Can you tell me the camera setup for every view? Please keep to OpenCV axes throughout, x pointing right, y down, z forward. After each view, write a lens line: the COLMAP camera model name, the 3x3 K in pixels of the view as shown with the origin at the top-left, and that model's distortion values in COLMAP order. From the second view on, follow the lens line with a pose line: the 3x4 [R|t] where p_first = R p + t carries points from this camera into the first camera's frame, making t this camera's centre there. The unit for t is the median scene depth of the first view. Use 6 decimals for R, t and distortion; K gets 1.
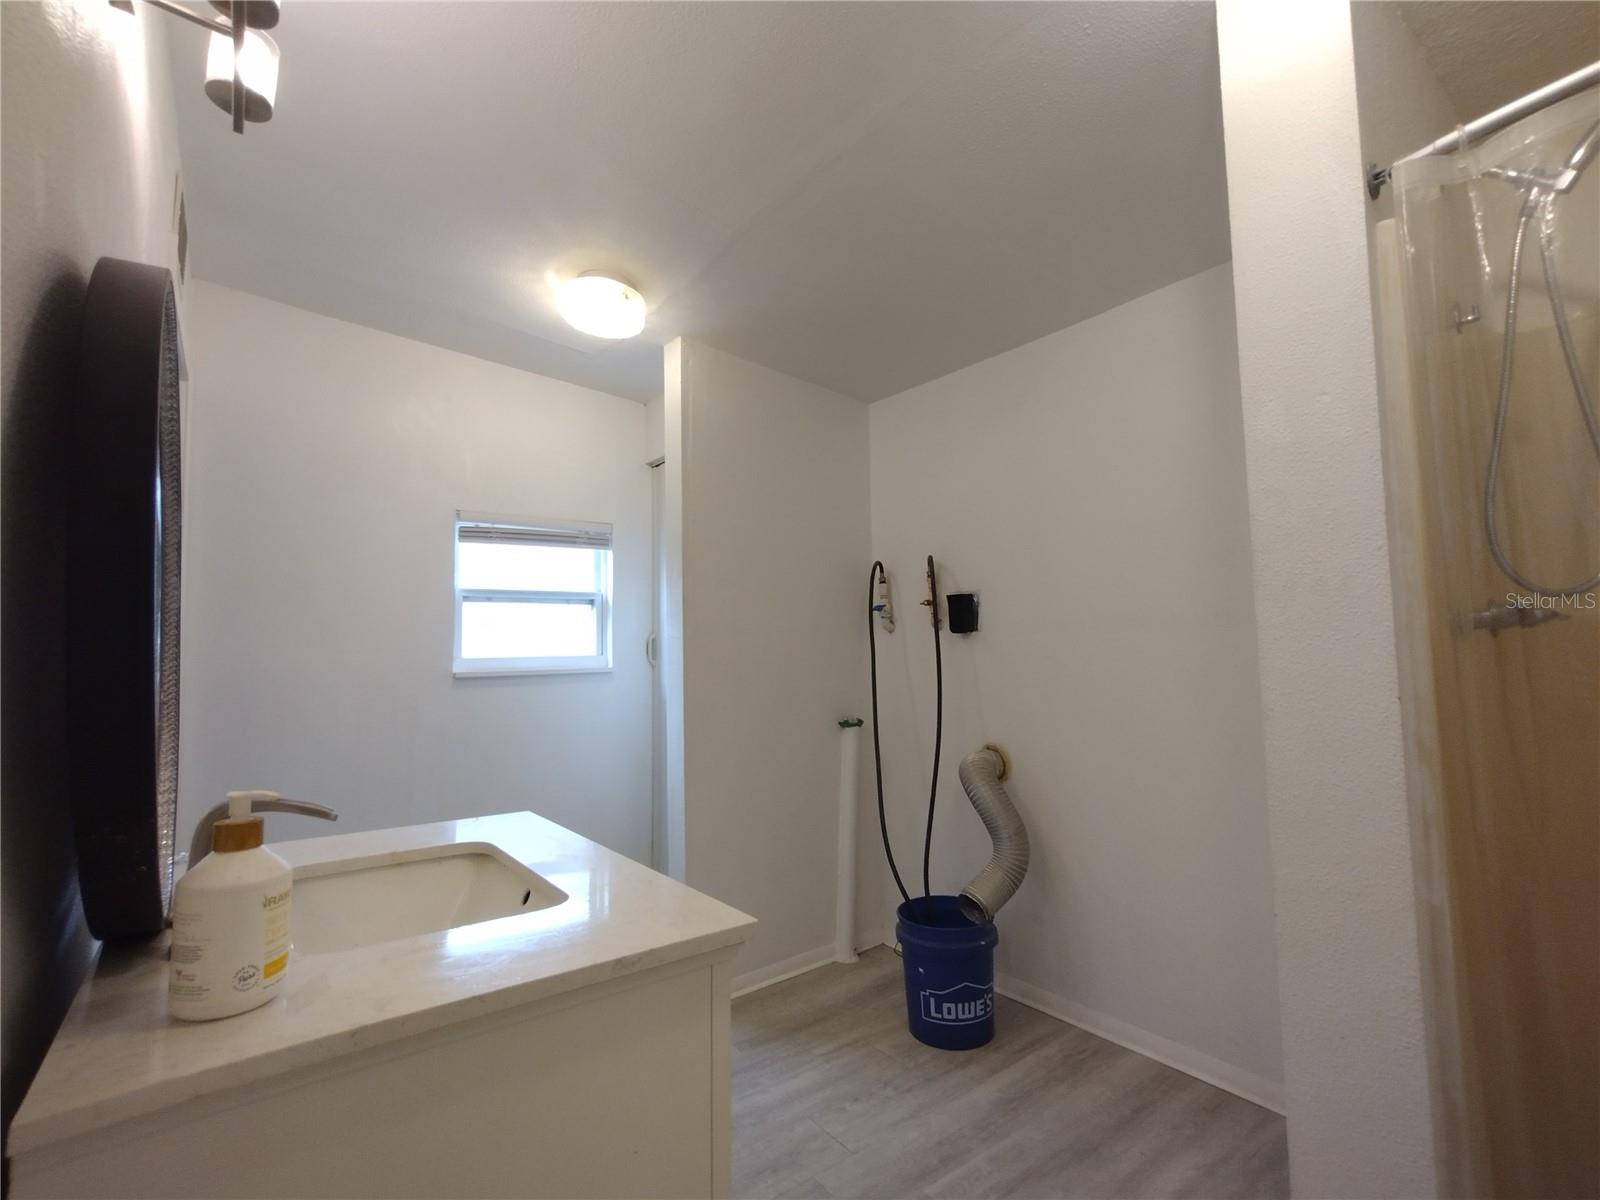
lens RADIAL K [[727.9, 0, 800.0], [0, 727.9, 600.0], [0, 0, 1]] dist [-0.029193, -0.000130]
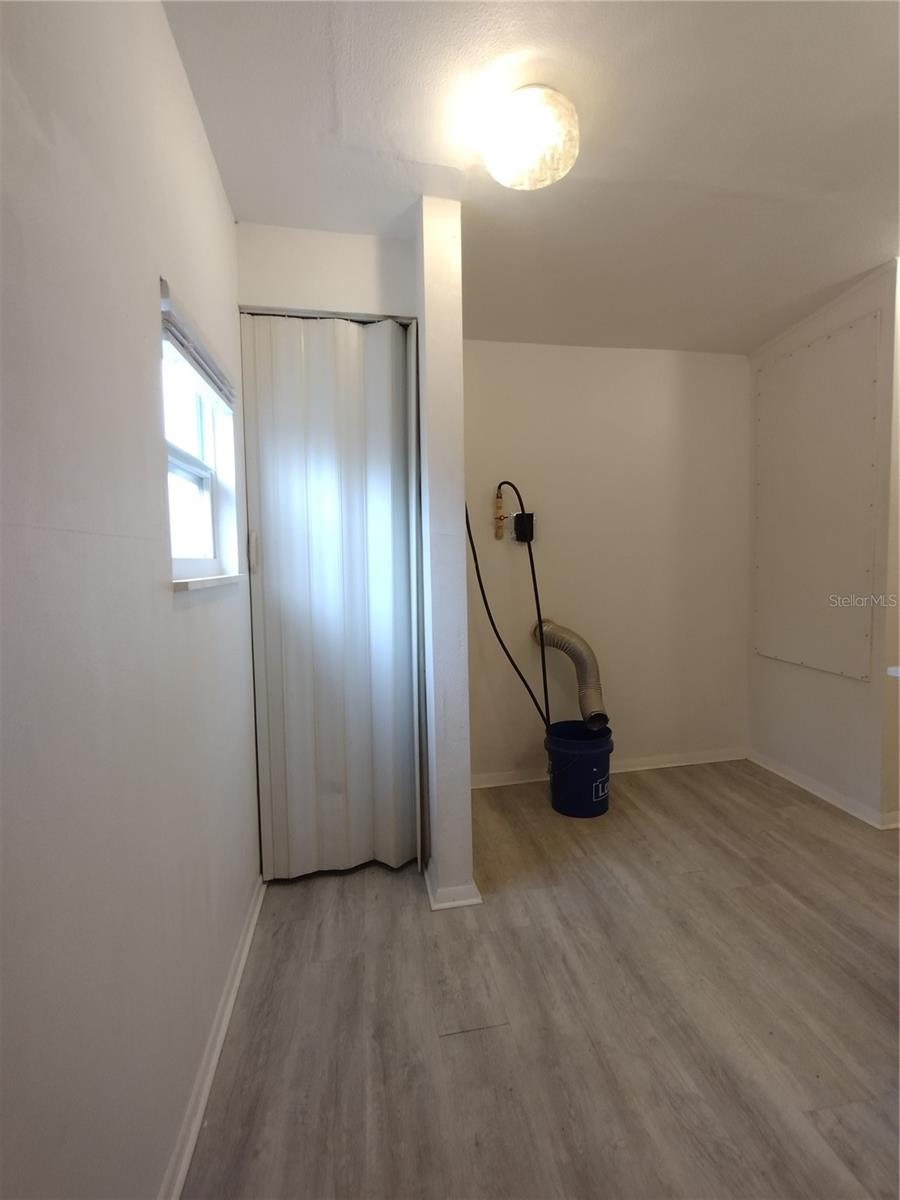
lens RADIAL K [[558.3, 0, 450.0], [0, 558.3, 600.0], [0, 0, 1]] dist [-0.001848, -0.000308]
pose [[0.435632, -0.058350, 0.898232, -1.090681], [-0.050709, 0.994721, 0.089212, 0.091835], [-0.898695, -0.084412, 0.430373, 0.909628]]
